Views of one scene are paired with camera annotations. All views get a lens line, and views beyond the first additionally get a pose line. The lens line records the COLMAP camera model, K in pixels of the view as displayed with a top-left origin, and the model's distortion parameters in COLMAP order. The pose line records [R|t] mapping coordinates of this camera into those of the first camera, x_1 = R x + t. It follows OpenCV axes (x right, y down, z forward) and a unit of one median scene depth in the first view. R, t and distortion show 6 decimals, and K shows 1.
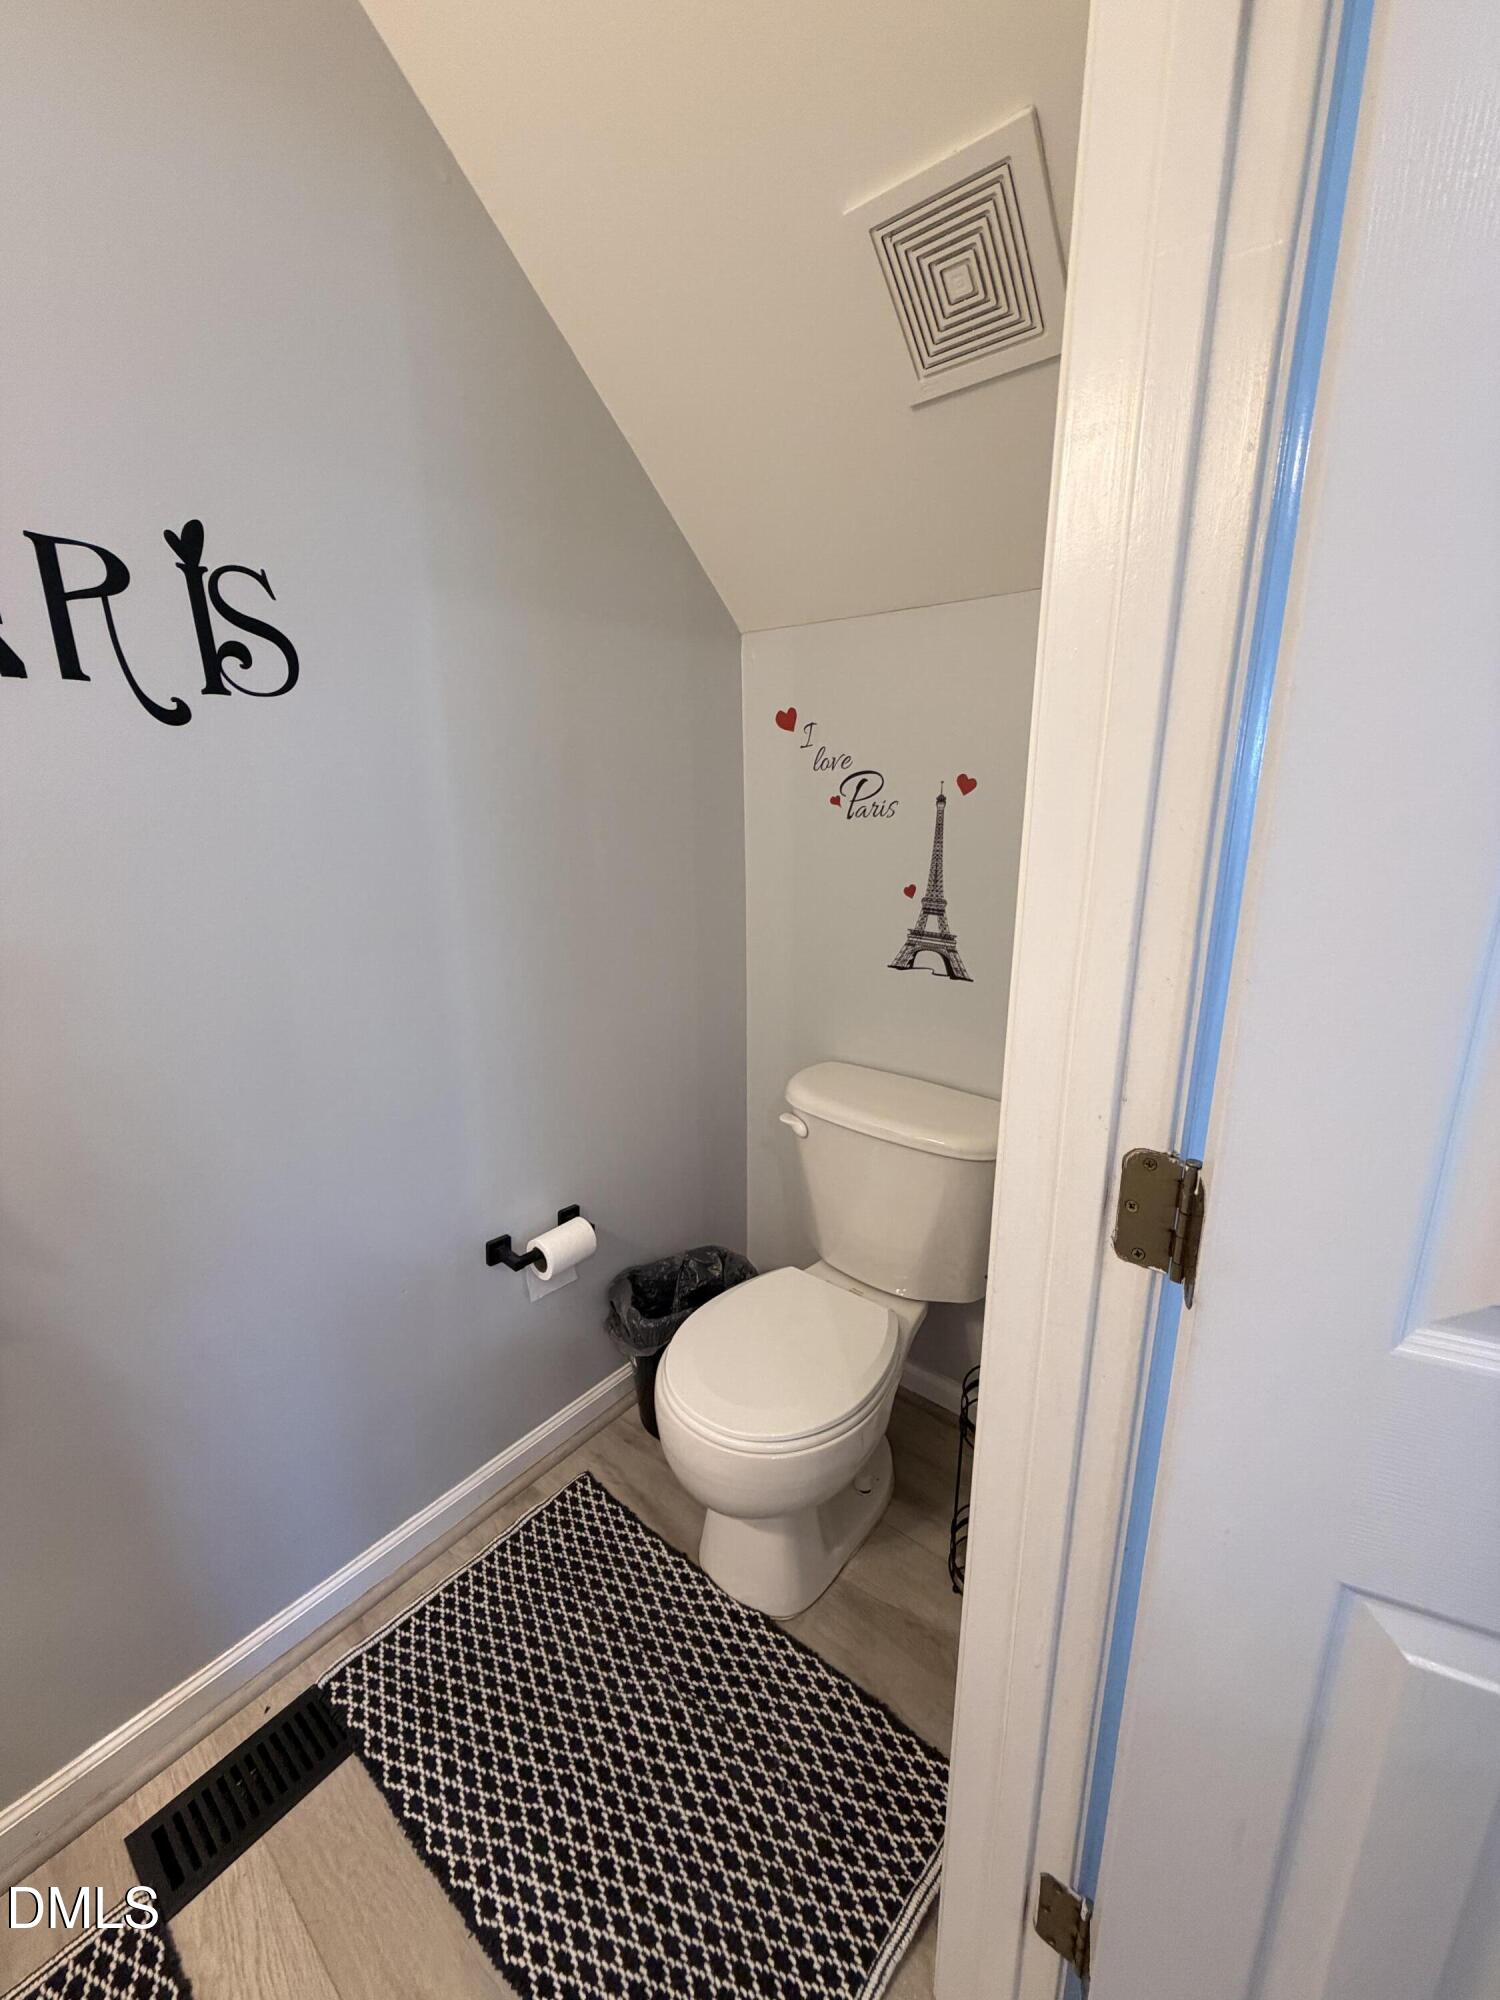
lens RADIAL K [[792.4, 0, 749.7], [0, 792.4, 1001.4], [0, 0, 1]] dist [-0.003307, 0.000712]
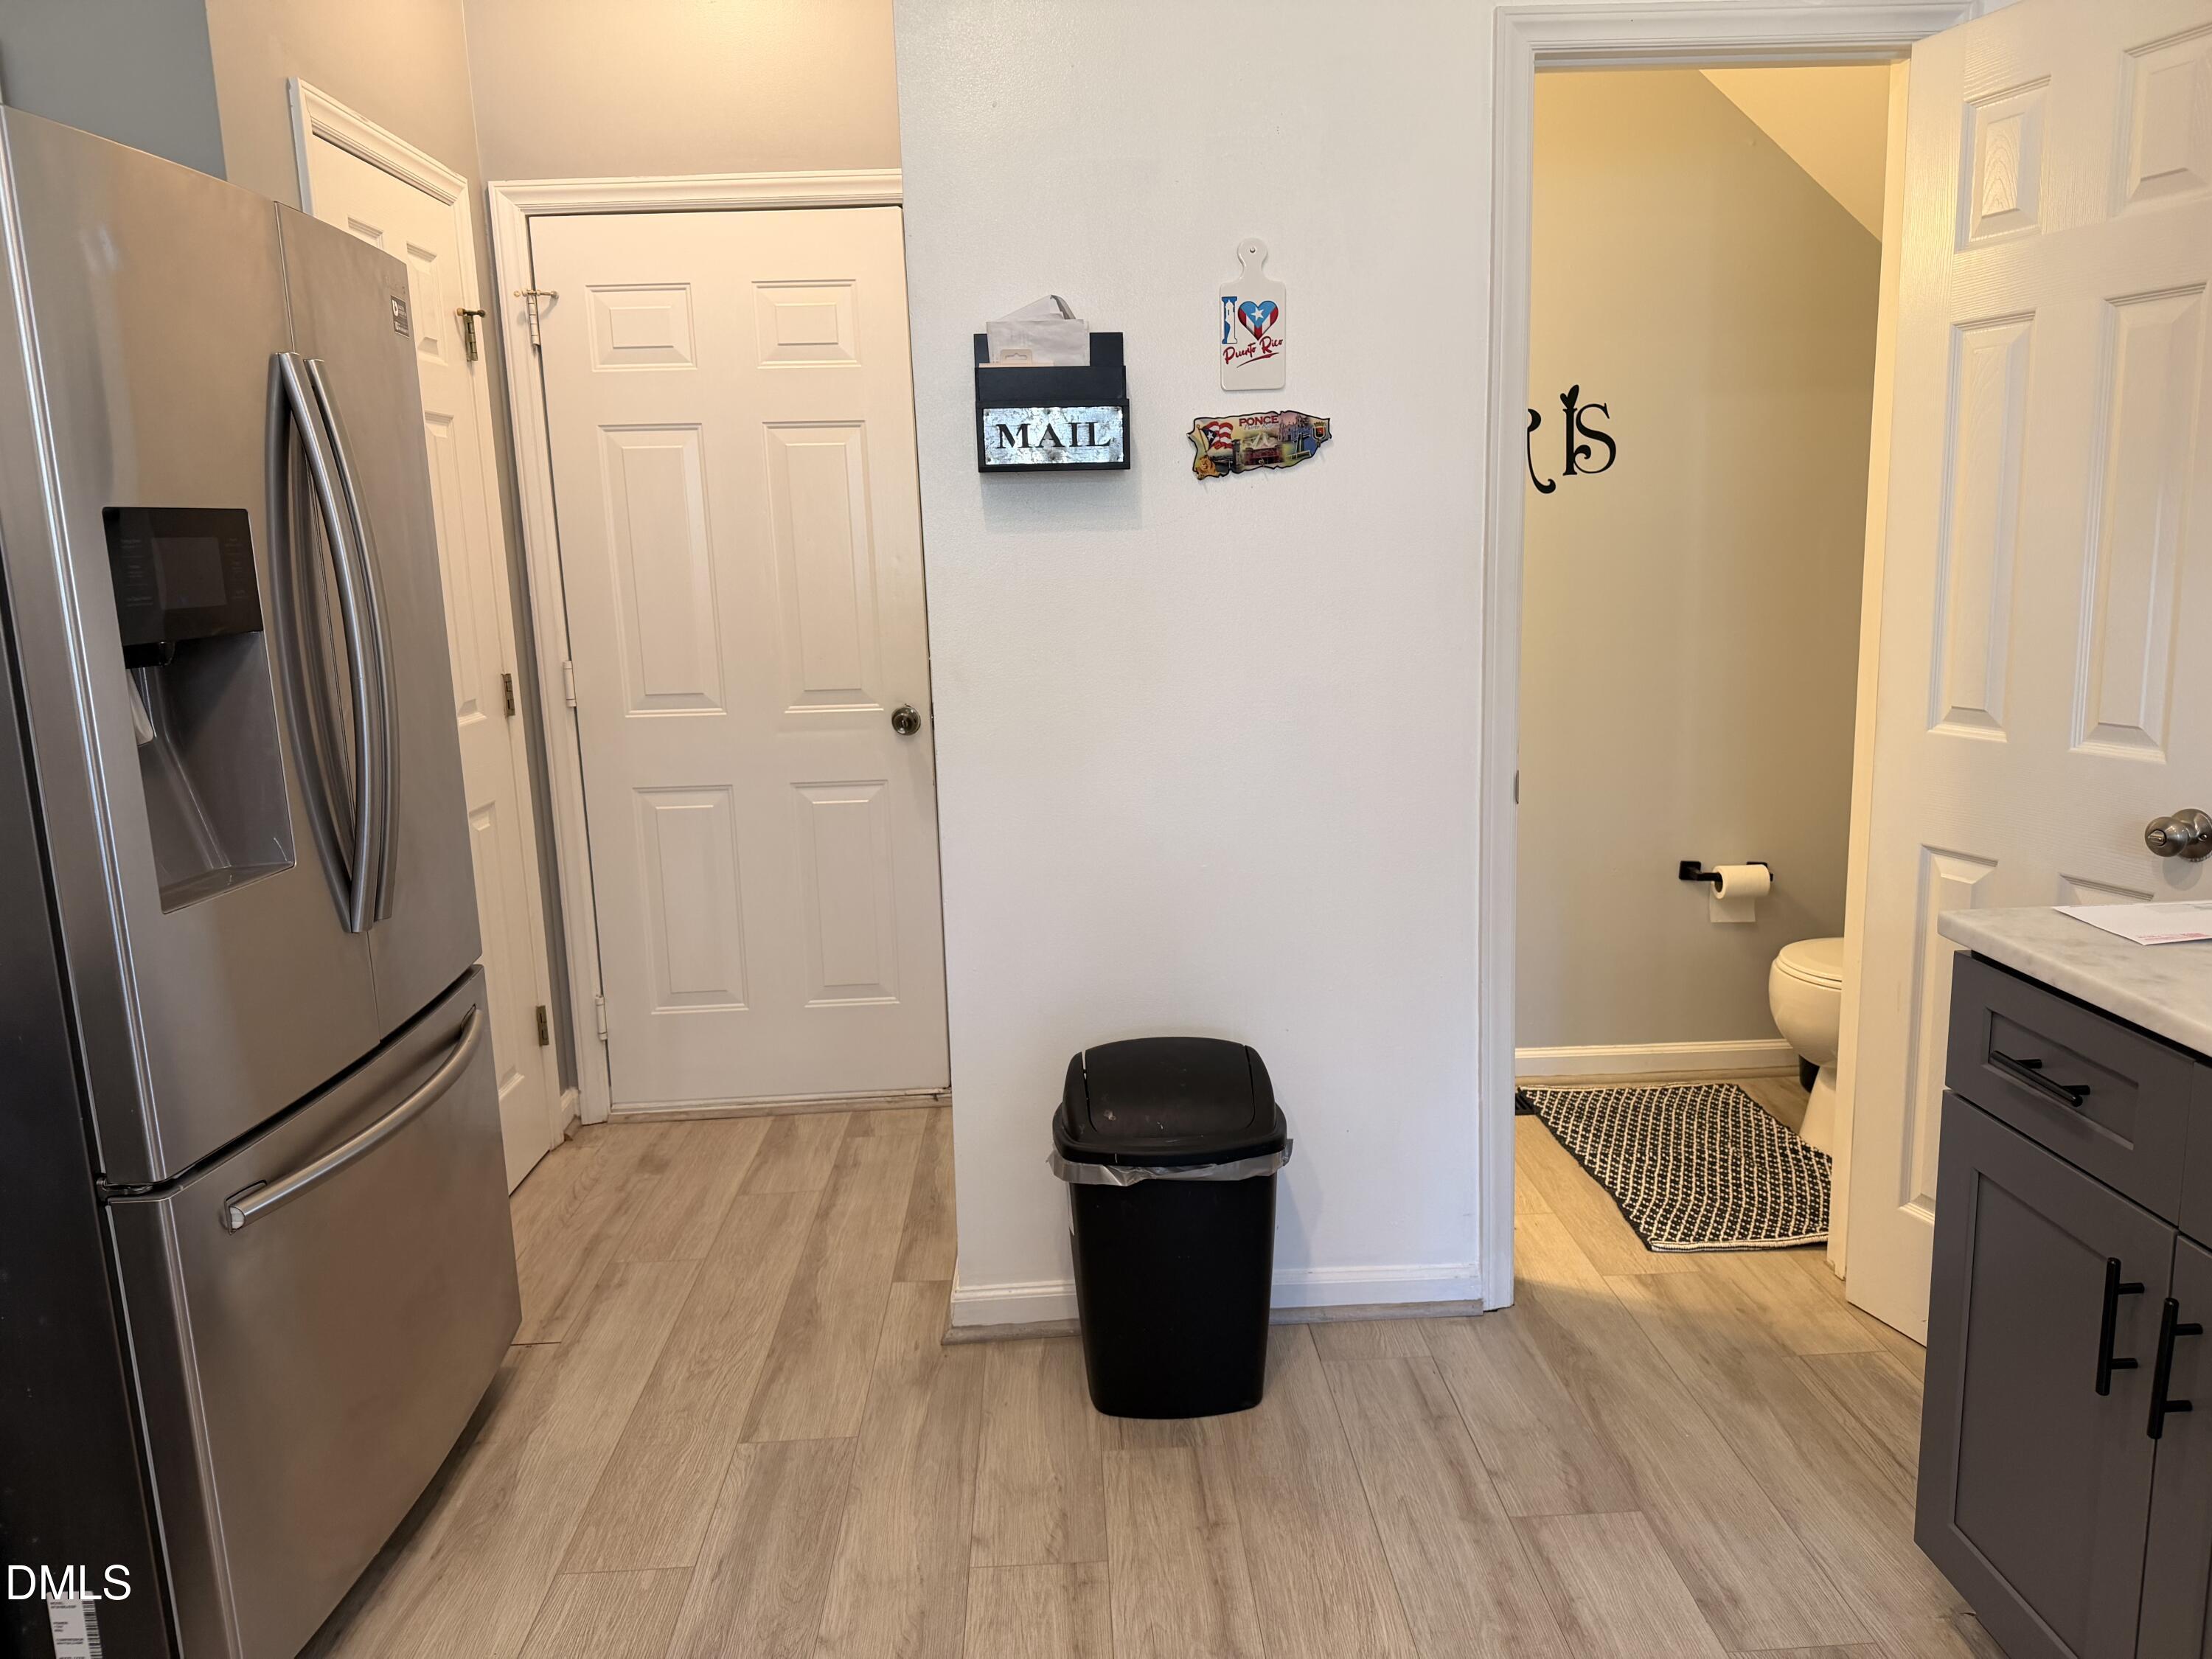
lens RADIAL K [[1549.3, 0, 1107.1], [0, 1549.3, 827.8], [0, 0, 1]] dist [0.048149, 0.001214]
pose [[0.666099, 0.124296, -0.735433, 1.362694], [-0.160778, 0.986764, 0.021153, 0.511310], [0.728328, 0.104152, 0.677267, -2.130178]]
